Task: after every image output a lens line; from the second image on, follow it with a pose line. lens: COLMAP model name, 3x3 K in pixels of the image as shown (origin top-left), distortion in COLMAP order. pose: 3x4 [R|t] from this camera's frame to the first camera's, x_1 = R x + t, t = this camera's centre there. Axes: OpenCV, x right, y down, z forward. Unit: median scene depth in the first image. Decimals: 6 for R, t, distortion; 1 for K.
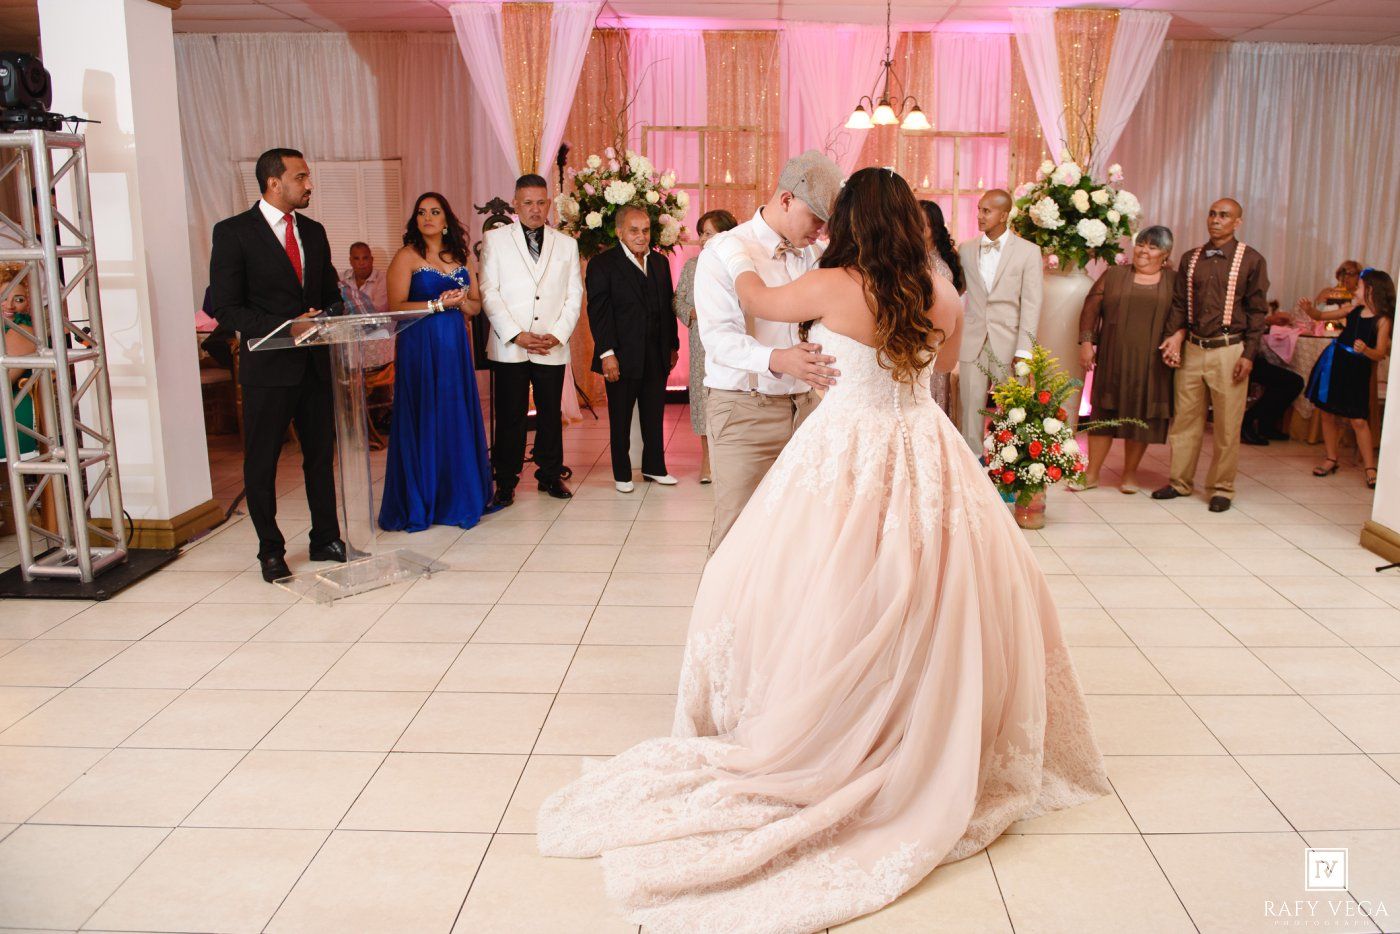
lens RADIAL K [[1123.0, 0, 700.0], [0, 1123.0, 467.0], [0, 0, 1]] dist [-0.154098, 0.000249]
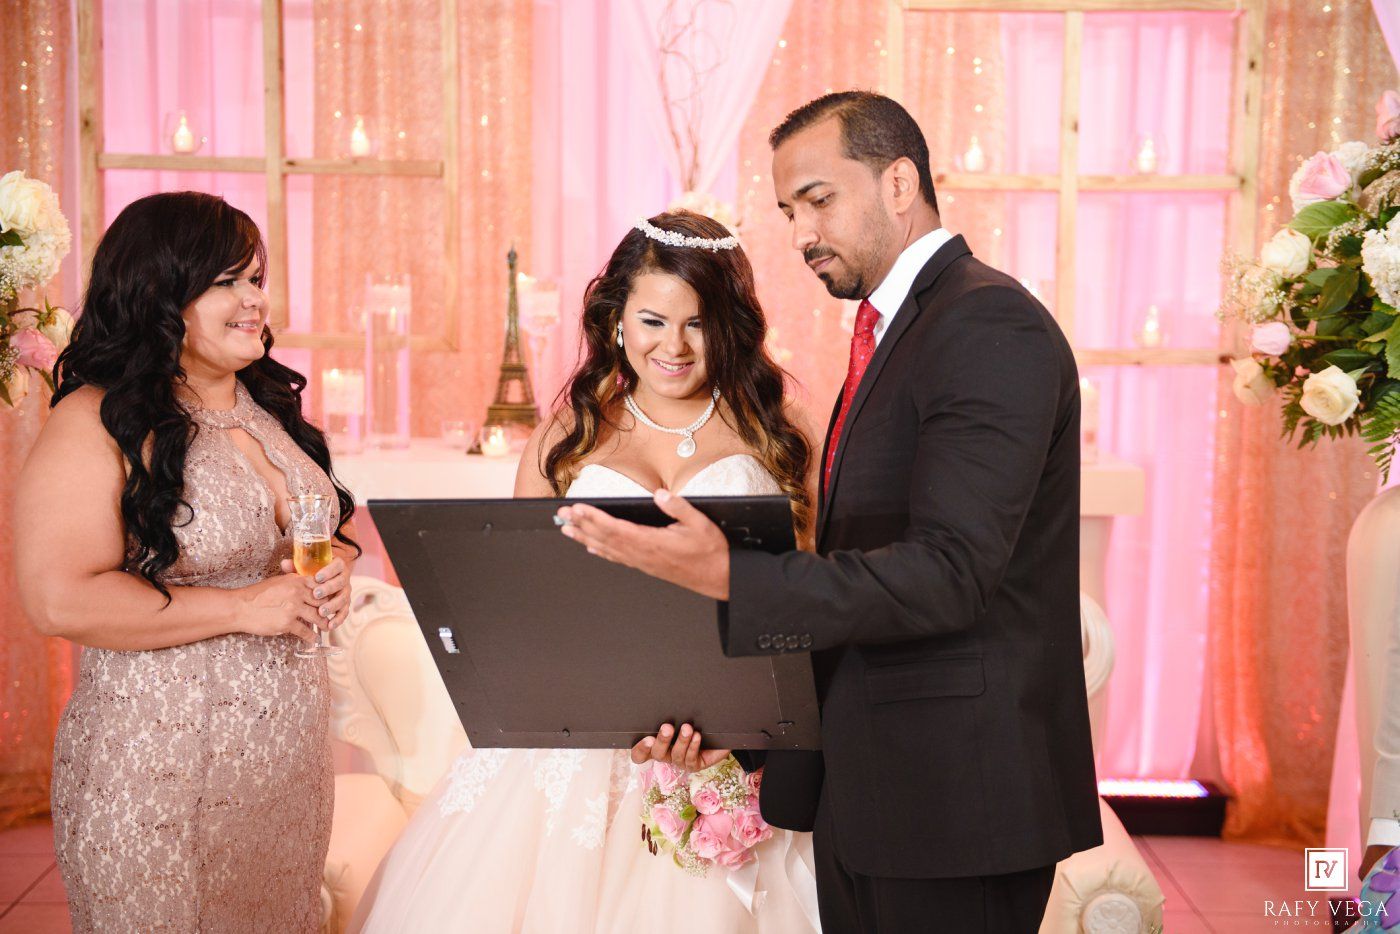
lens RADIAL K [[2206.4, 0, 691.9], [0, 2206.4, 472.4], [0, 0, 1]] dist [0.000824, 0.032892]
pose [[0.998505, 0.001818, 0.054639, 0.088011], [0.004459, 0.993407, -0.114552, -0.093124], [-0.054487, 0.114624, 0.991914, 0.379703]]
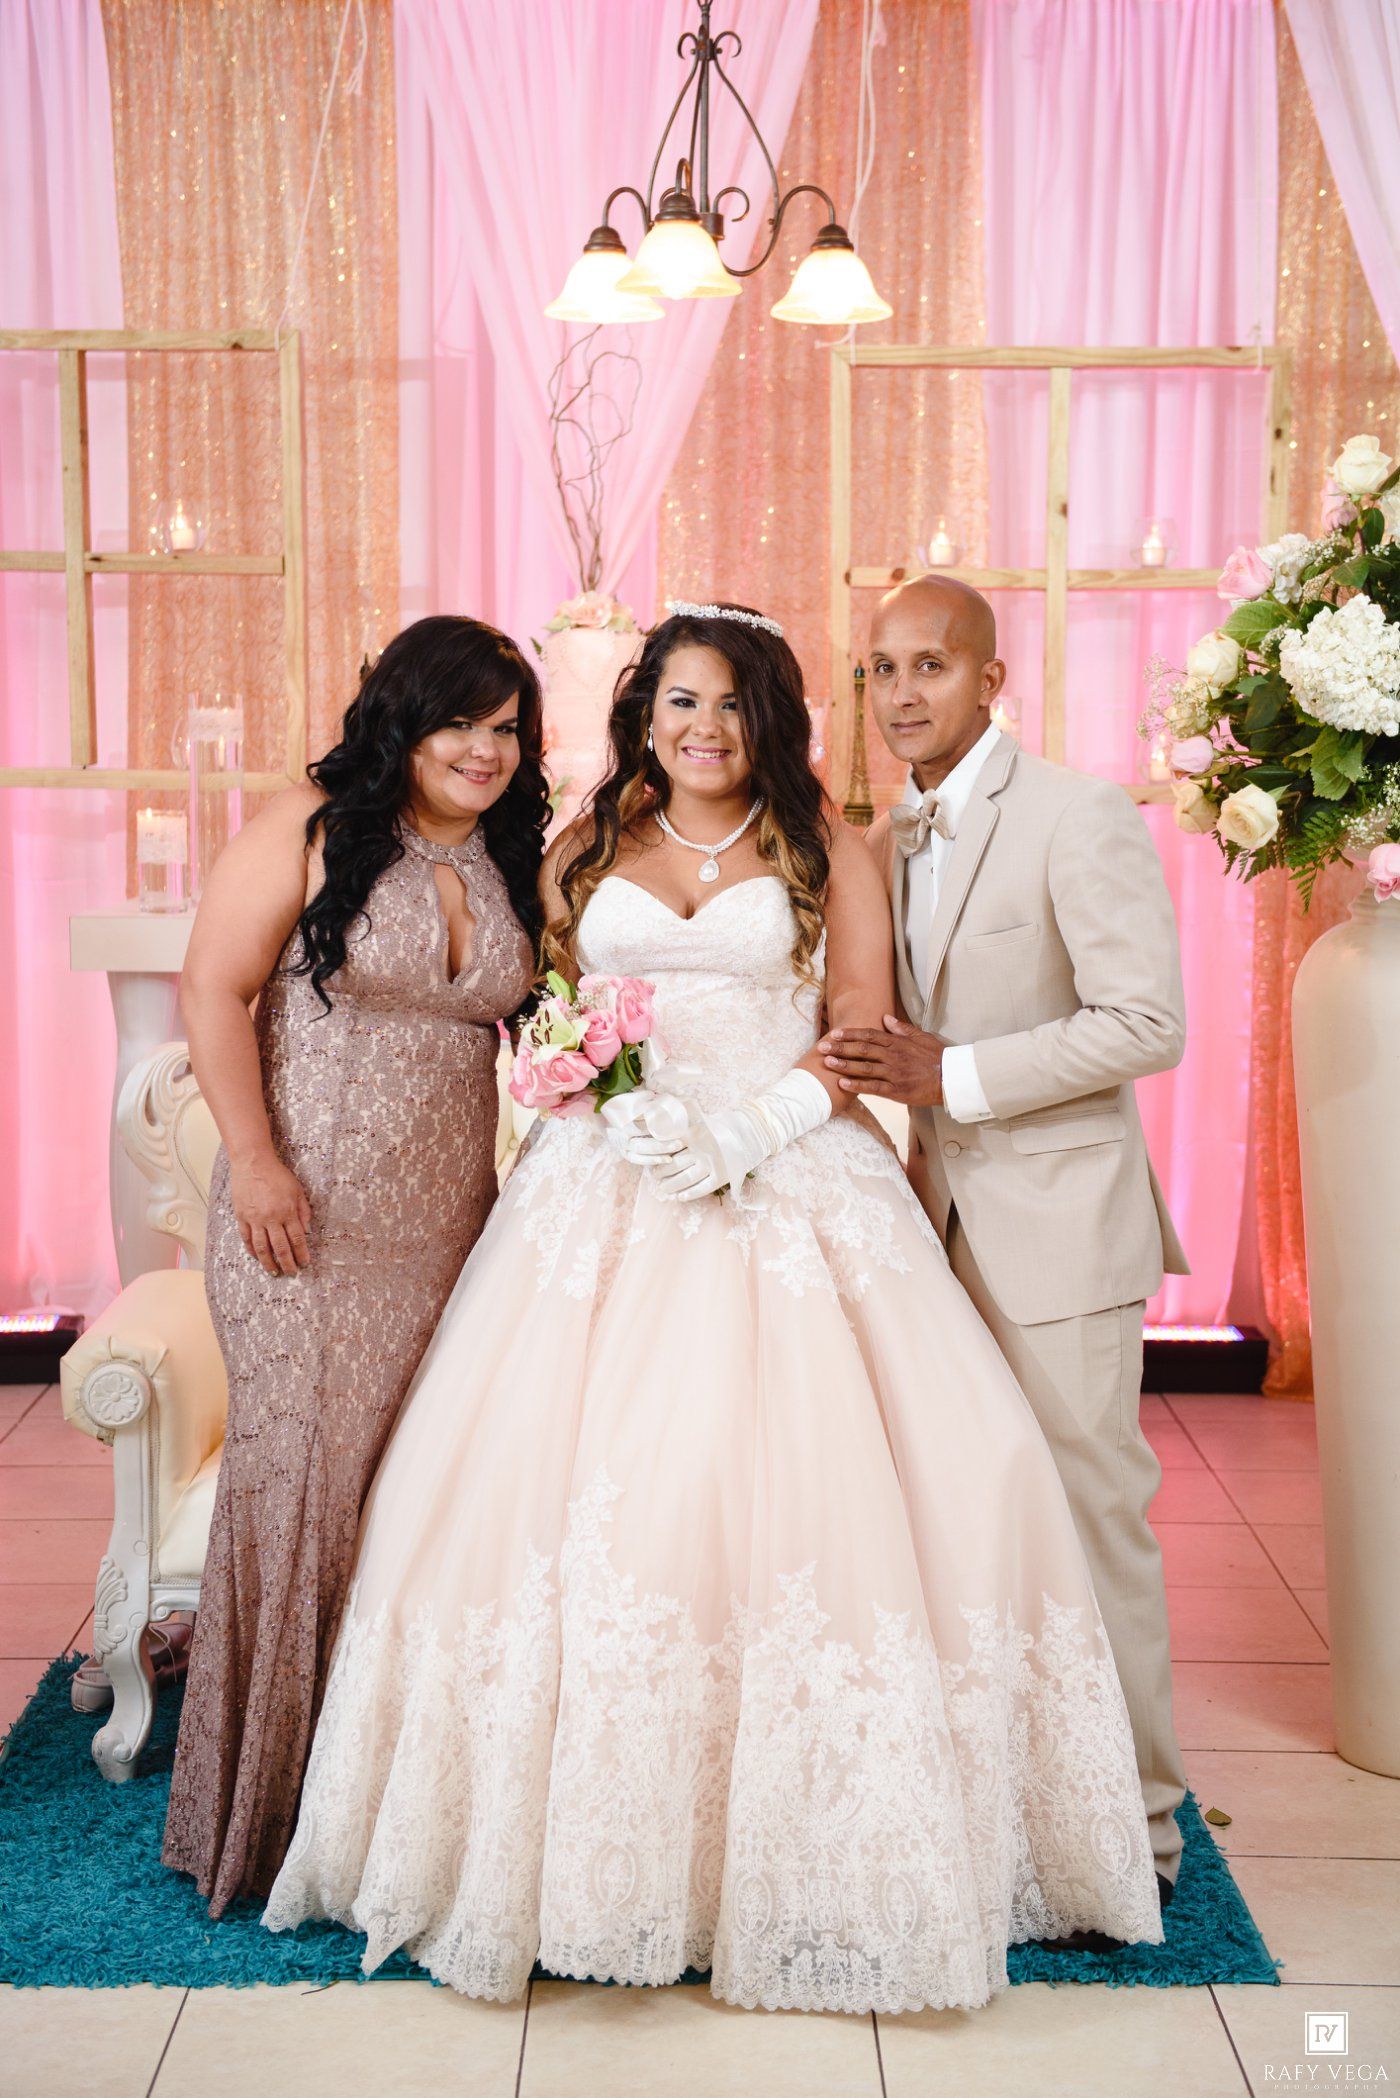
lens RADIAL K [[3311.9, 0, 700.0], [0, 3311.9, 1049.0], [0, 0, 1]] dist [-0.005448, -0.015982]
pose [[0.998439, -0.003212, 0.055754, 0.104457], [0.008933, 0.994676, -0.102663, -0.060495], [-0.055127, 0.103001, 0.993152, 0.242608]]
